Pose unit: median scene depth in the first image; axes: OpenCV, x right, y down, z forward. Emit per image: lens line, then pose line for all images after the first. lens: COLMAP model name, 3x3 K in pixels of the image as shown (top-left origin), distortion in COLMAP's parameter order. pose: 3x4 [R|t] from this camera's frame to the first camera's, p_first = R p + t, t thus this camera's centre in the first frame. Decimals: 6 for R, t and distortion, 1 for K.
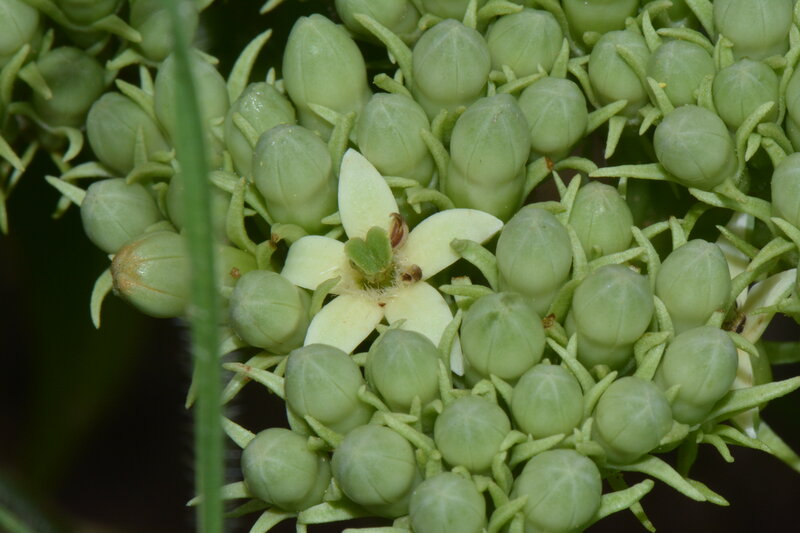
lens RADIAL K [[4050.1, 0, 397.9], [0, 4050.1, 268.1], [0, 0, 1]] dist [0.716355, 0.000000]
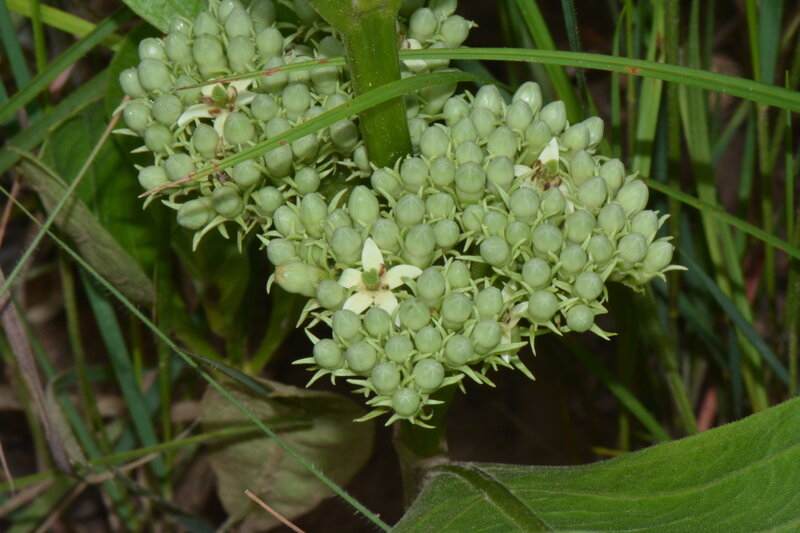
lens RADIAL K [[4050.1, 0, 401.1], [0, 4050.1, 266.0], [0, 0, 1]] dist [0.716355, 0.000000]
pose [[0.988411, 0.113072, -0.101283, 0.280911], [-0.111110, 0.993498, 0.024832, -0.079452], [0.103432, -0.013290, 0.994548, -1.641885]]
